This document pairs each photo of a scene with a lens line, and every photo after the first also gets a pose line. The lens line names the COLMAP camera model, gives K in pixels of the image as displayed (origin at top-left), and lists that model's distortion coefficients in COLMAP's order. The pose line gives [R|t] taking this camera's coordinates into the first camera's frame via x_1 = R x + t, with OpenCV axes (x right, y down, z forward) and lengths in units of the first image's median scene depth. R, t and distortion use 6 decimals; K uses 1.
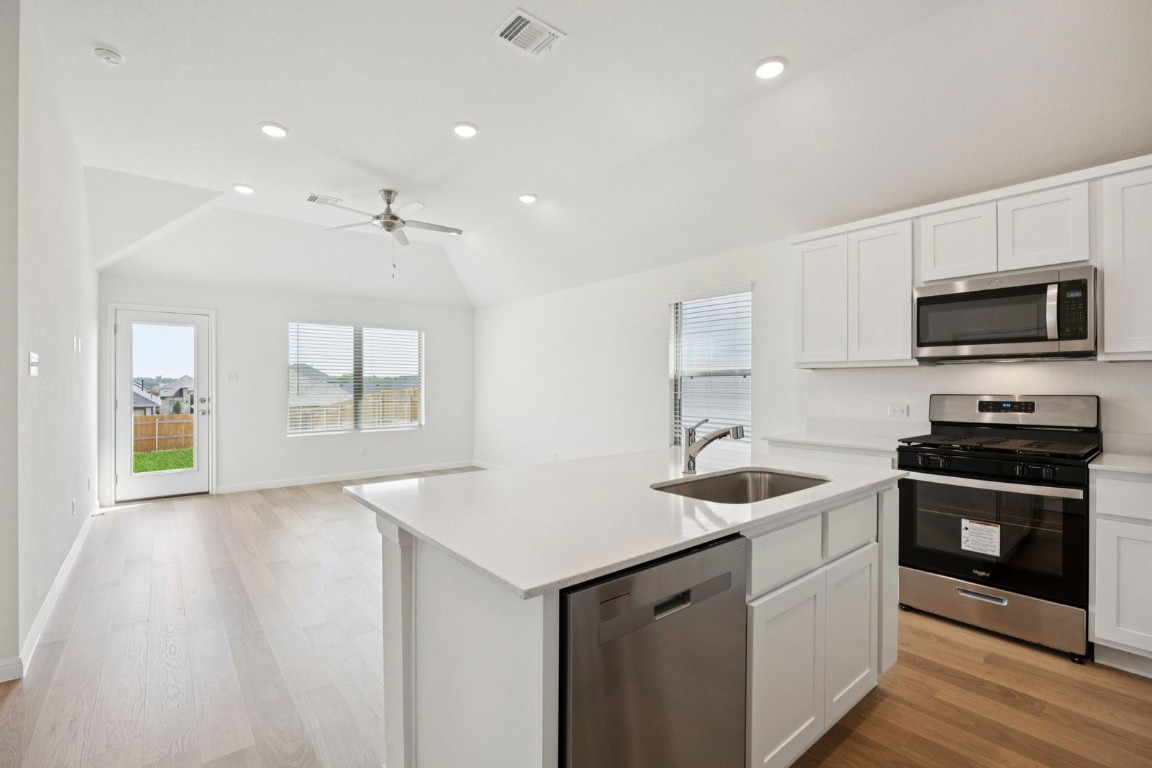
lens RADIAL K [[521.2, 0, 572.4], [0, 521.2, 383.9], [0, 0, 1]] dist [-0.016856, 0.002159]
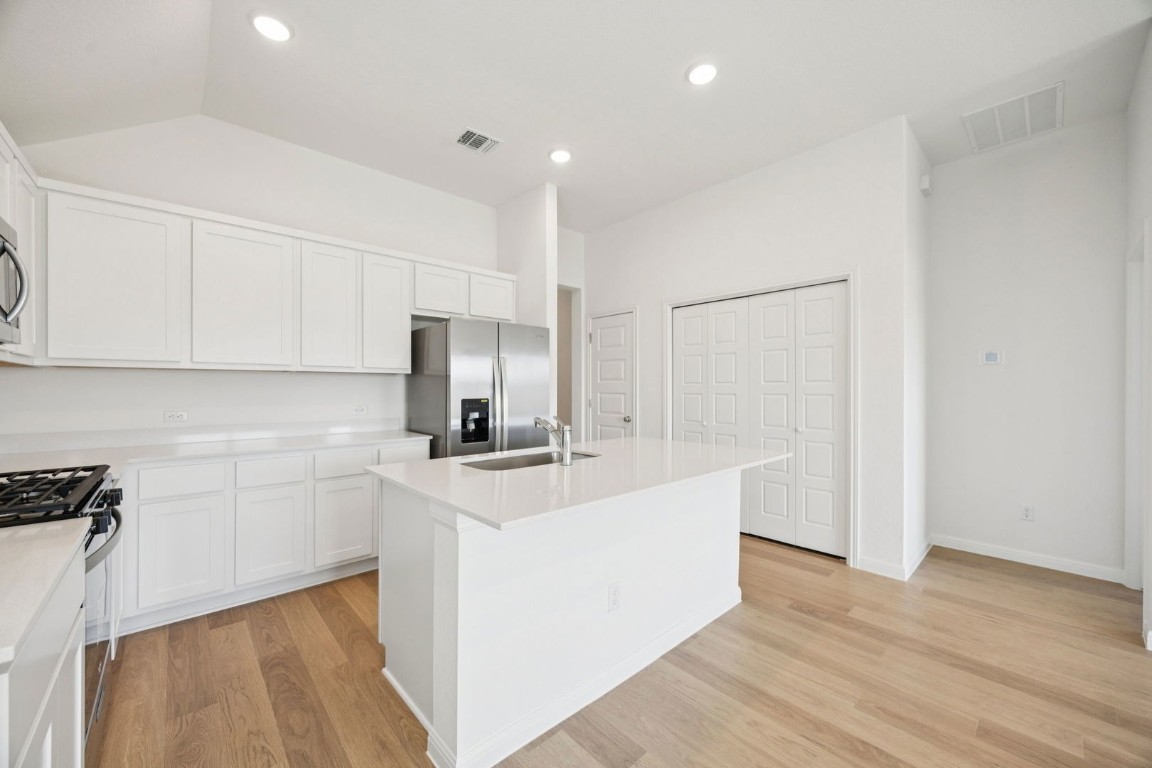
lens RADIAL K [[434.7, 0, 570.8], [0, 434.7, 388.4], [0, 0, 1]] dist [-0.003125, -0.000187]
pose [[-0.998361, -0.000773, -0.057226, 0.096001], [-0.000603, 0.999995, -0.002983, 0.000969], [0.057228, -0.002944, -0.998357, 0.733273]]
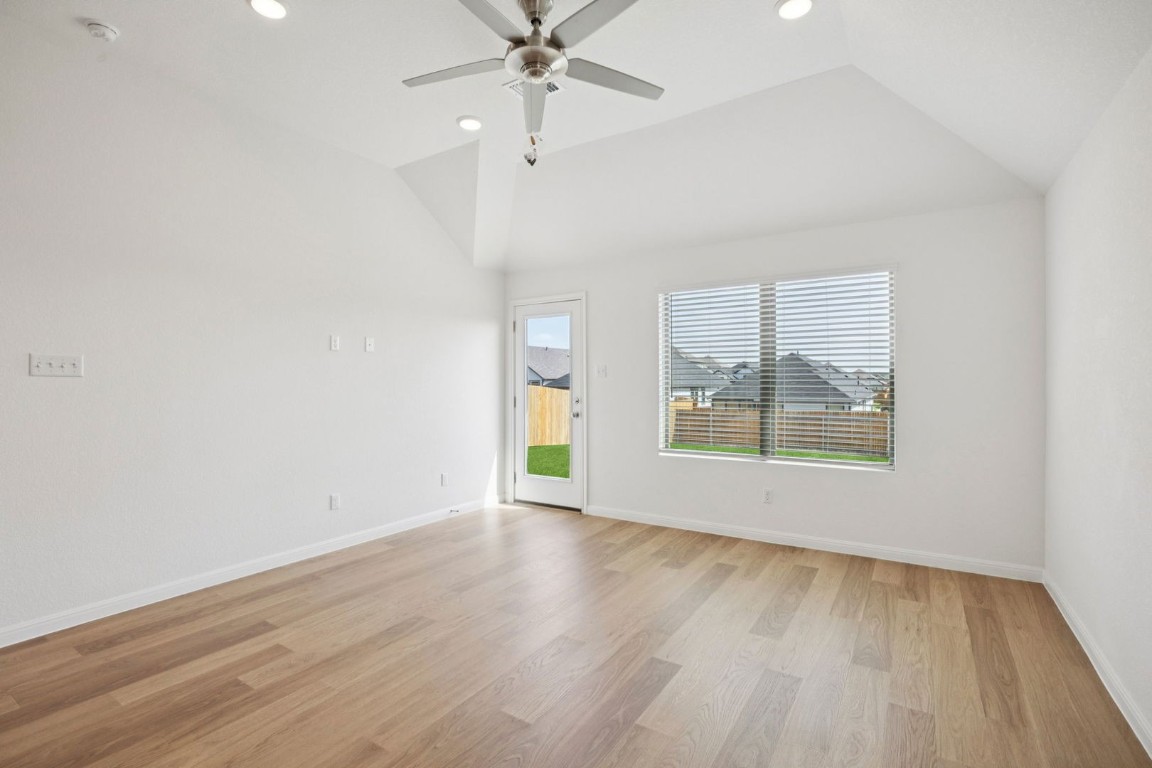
lens RADIAL K [[538.1, 0, 560.1], [0, 538.1, 382.5], [0, 0, 1]] dist [-0.009834, -0.001443]
pose [[0.298026, 0.000844, -0.954557, 0.125650], [0.004359, 0.999988, 0.002245, -0.000131], [0.954548, -0.004830, 0.298019, 0.735445]]
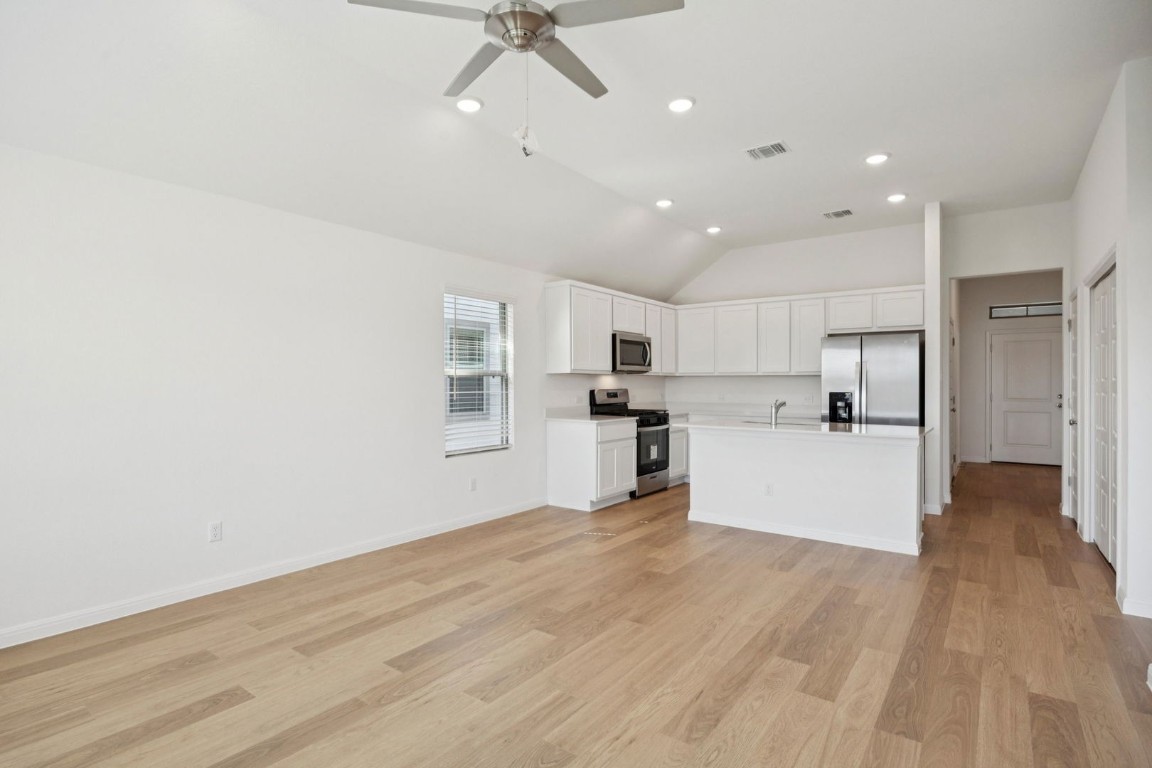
lens RADIAL K [[583.8, 0, 573.4], [0, 583.8, 385.7], [0, 0, 1]] dist [-0.001061, -0.001235]
pose [[-0.263487, -0.004997, 0.964650, -0.732375], [-0.005195, 0.999979, 0.003761, -0.000851], [-0.964649, -0.004020, -0.263507, 0.927197]]
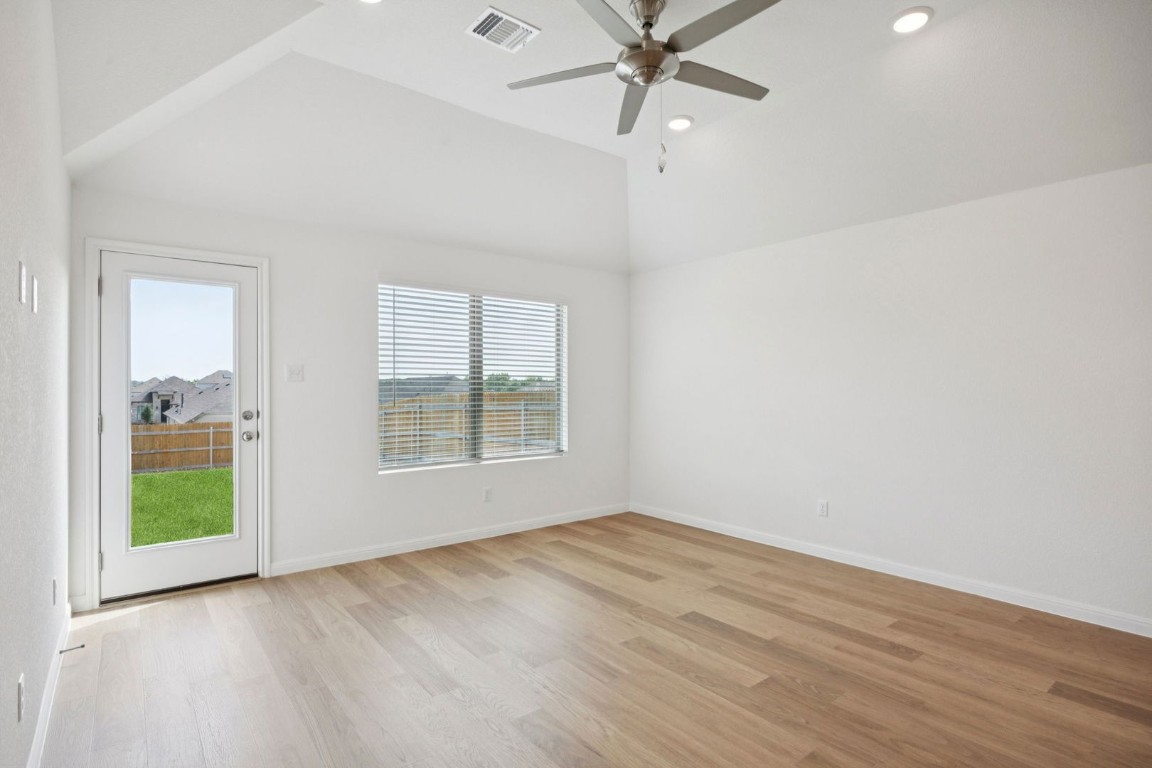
lens RADIAL K [[580.7, 0, 567.2], [0, 580.7, 387.9], [0, 0, 1]] dist [-0.009703, 0.002756]
pose [[0.999902, 0.001320, -0.013919, -0.362817], [-0.001297, 0.999998, 0.001666, -0.000170], [0.013921, -0.001648, 0.999902, 0.372905]]
